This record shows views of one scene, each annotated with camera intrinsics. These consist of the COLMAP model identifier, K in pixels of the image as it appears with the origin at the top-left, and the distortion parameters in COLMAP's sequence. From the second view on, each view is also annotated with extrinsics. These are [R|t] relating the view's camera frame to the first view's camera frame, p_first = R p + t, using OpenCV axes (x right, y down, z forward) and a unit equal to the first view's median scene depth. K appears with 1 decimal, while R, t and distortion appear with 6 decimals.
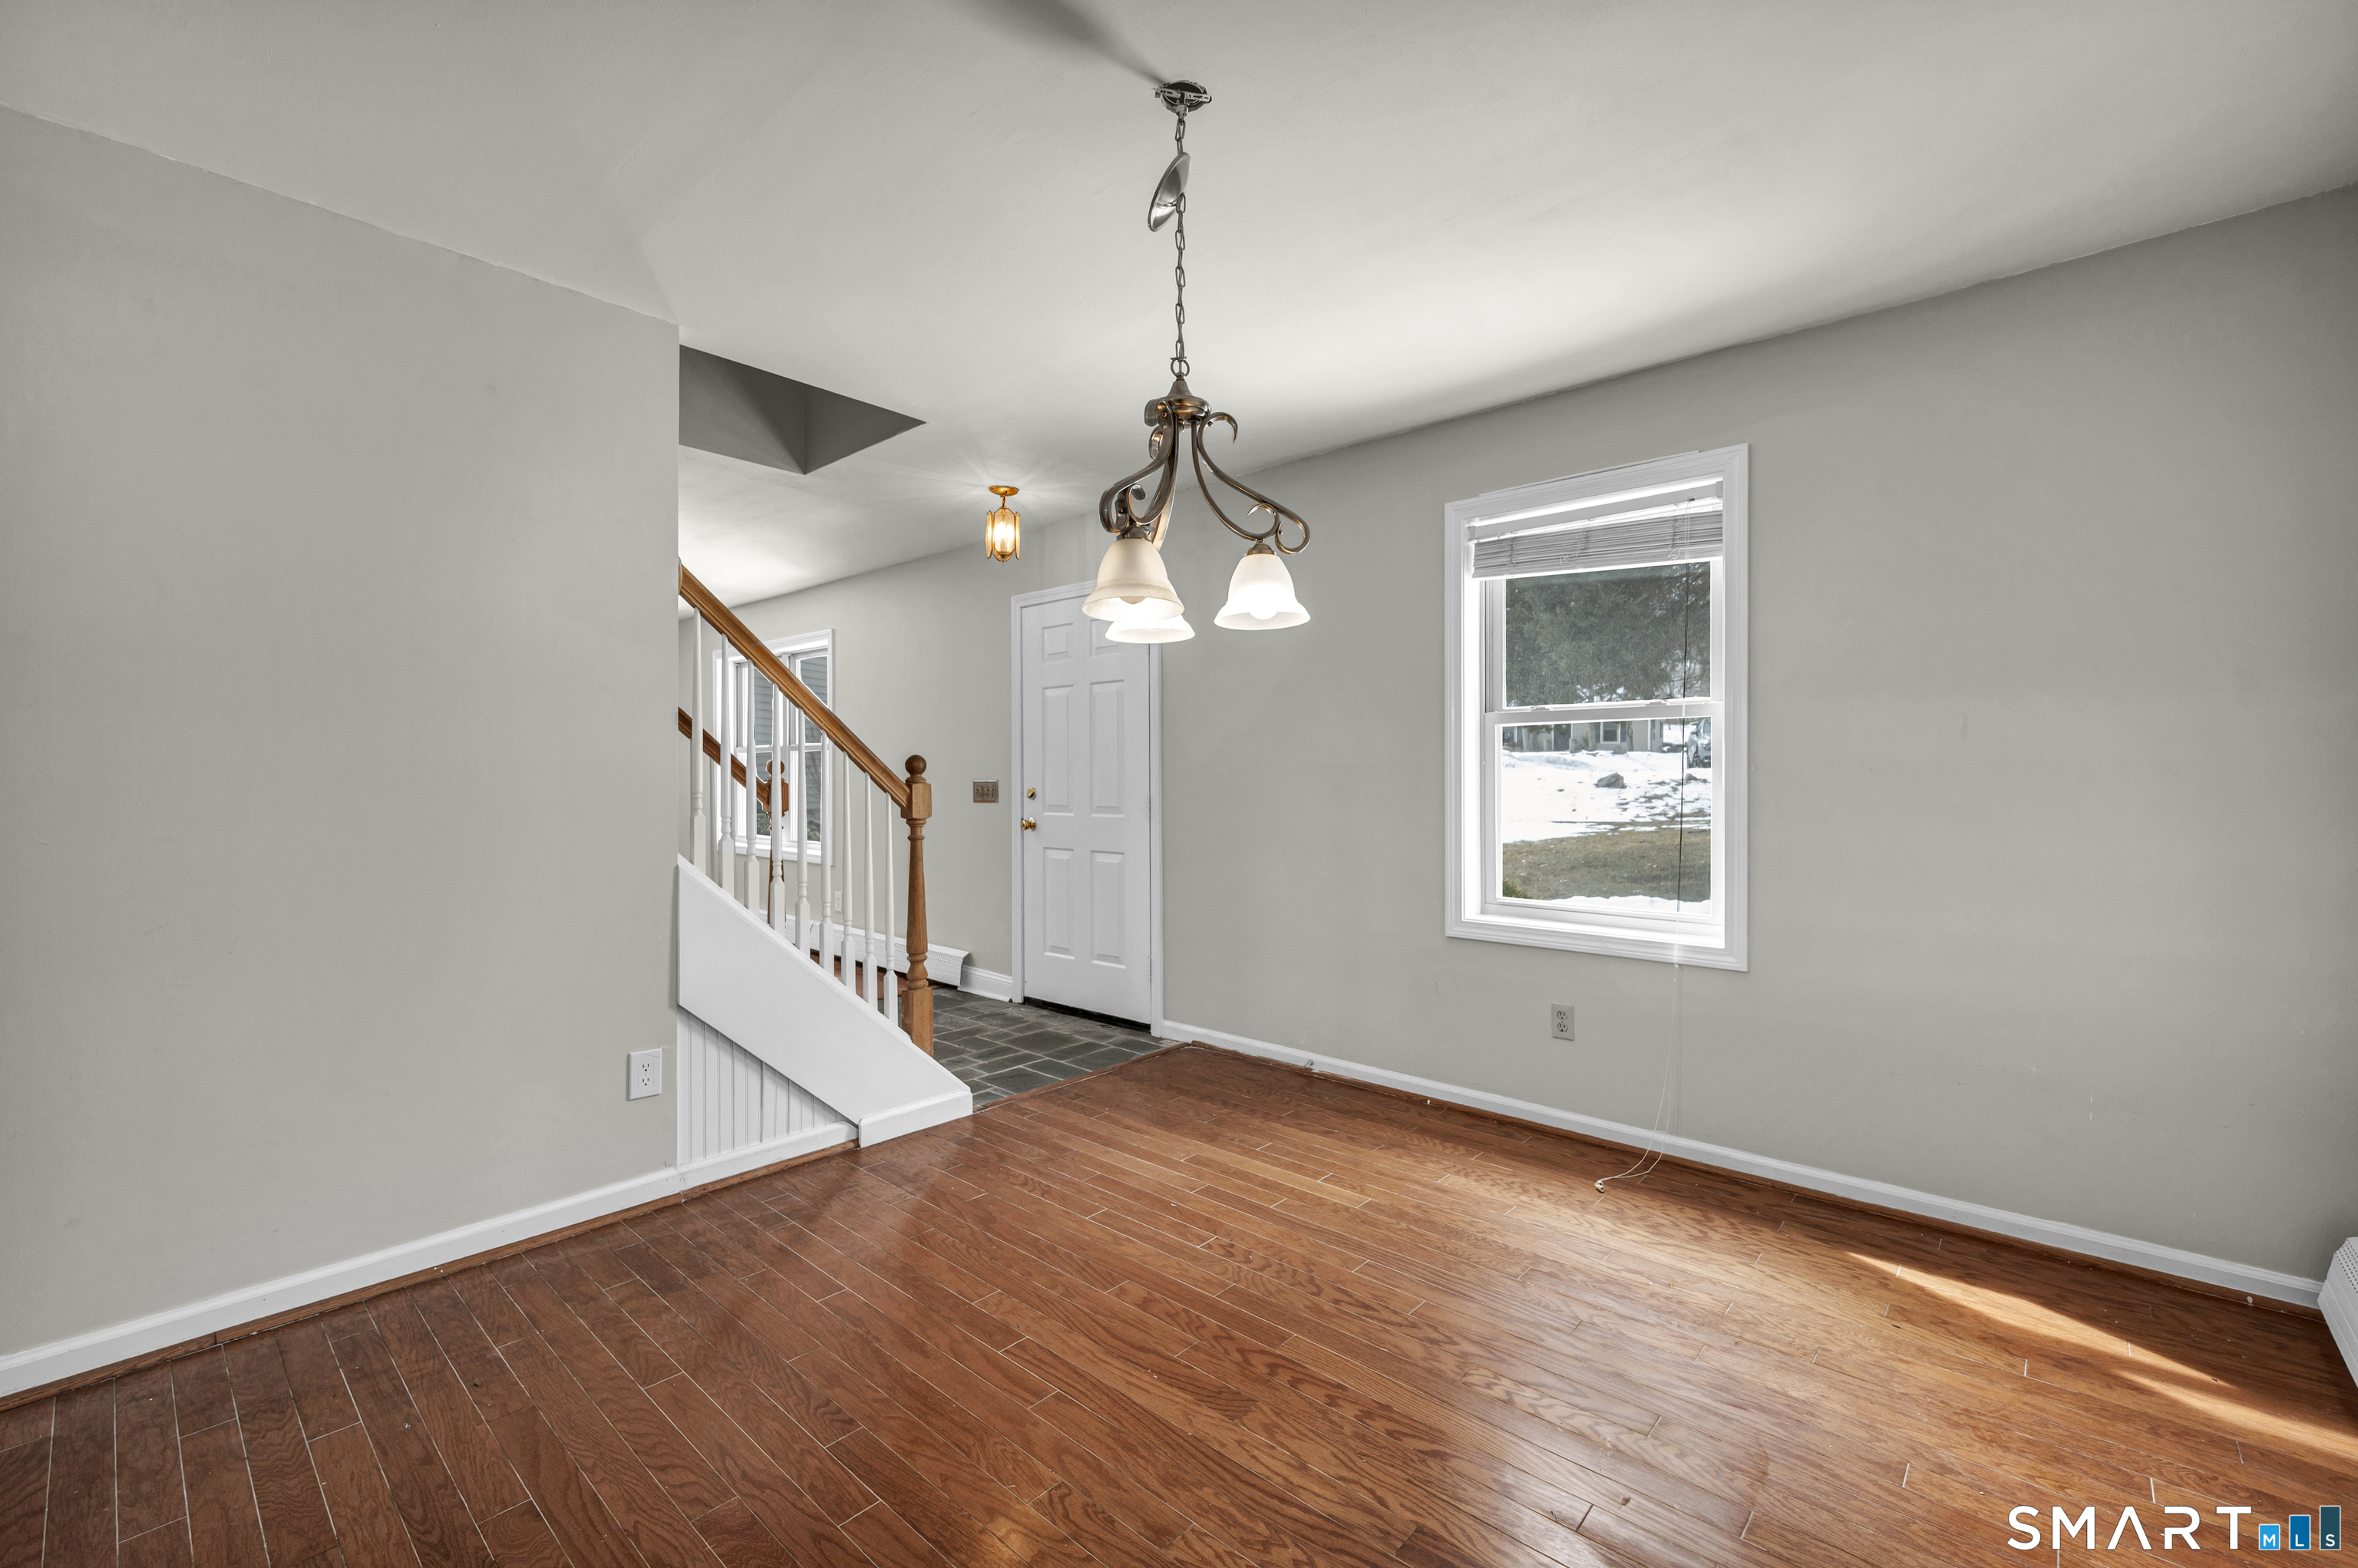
lens RADIAL K [[971.2, 0, 1178.4], [0, 971.2, 787.9], [0, 0, 1]] dist [-0.001137, -0.000311]
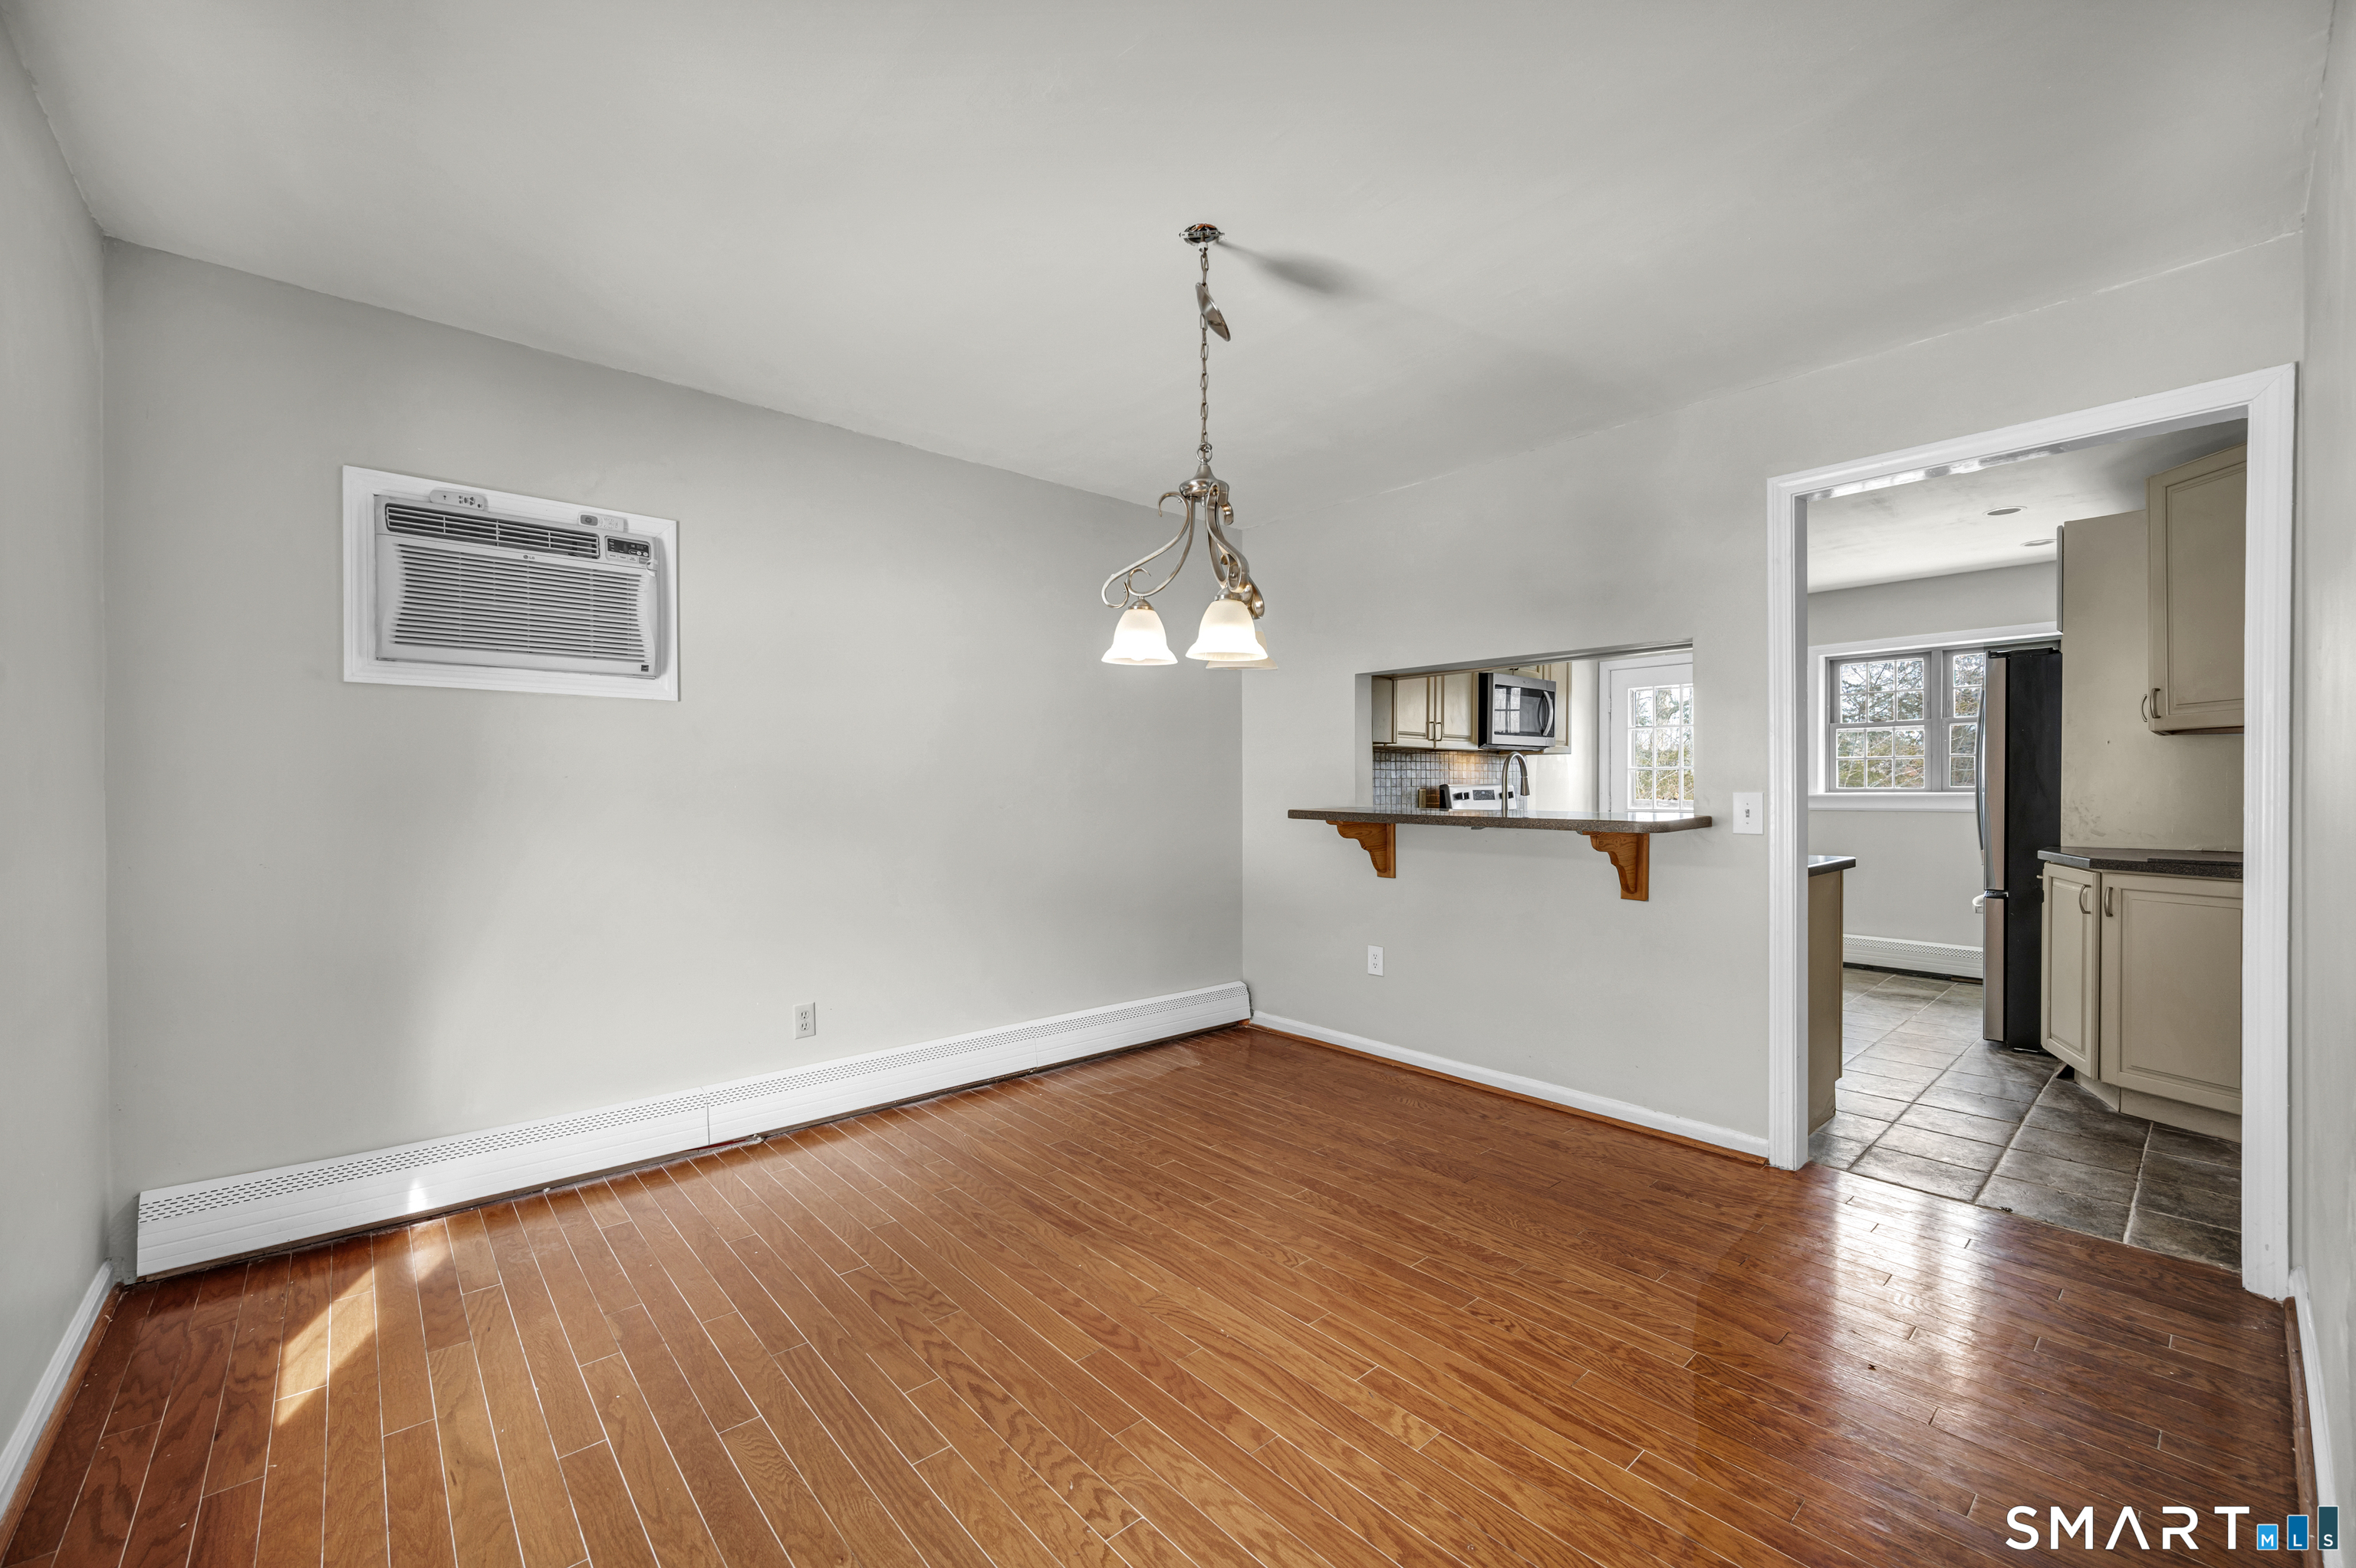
lens RADIAL K [[930.1, 0, 1181.7], [0, 930.1, 788.0], [0, 0, 1]] dist [0.000649, 0.000131]
pose [[-0.993980, -0.000901, 0.109558, -0.088953], [0.000814, 0.999878, 0.015605, -0.024656], [-0.109559, 0.015600, -0.993858, 1.958745]]
